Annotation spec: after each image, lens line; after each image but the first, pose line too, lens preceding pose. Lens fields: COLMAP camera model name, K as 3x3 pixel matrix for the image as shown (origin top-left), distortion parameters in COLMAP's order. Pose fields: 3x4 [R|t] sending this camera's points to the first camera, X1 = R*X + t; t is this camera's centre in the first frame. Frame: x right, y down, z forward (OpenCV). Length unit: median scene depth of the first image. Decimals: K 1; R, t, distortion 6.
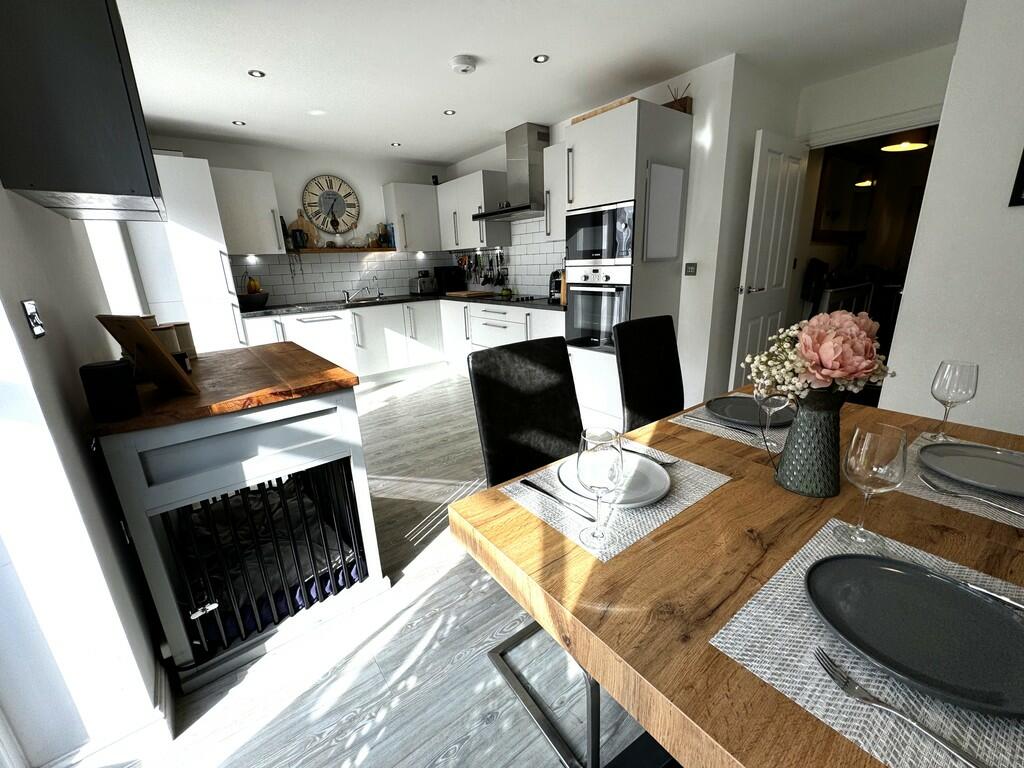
lens RADIAL K [[408.5, 0, 496.4], [0, 408.5, 381.1], [0, 0, 1]] dist [0.001190, 0.000018]
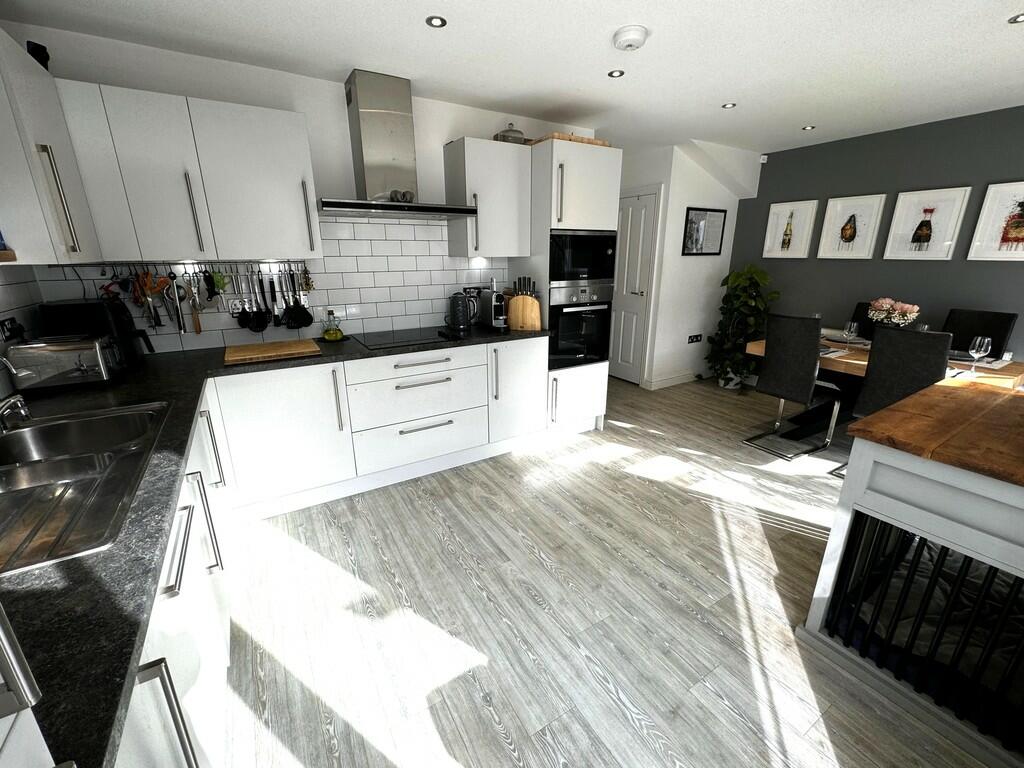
lens RADIAL K [[426.5, 0, 509.7], [0, 426.5, 387.9], [0, 0, 1]] dist [0.000998, 0.000109]
pose [[0.113181, -0.265676, 0.957396, -0.804952], [0.284108, 0.932007, 0.225044, -0.305869], [-0.952089, 0.246533, 0.180966, 0.948376]]
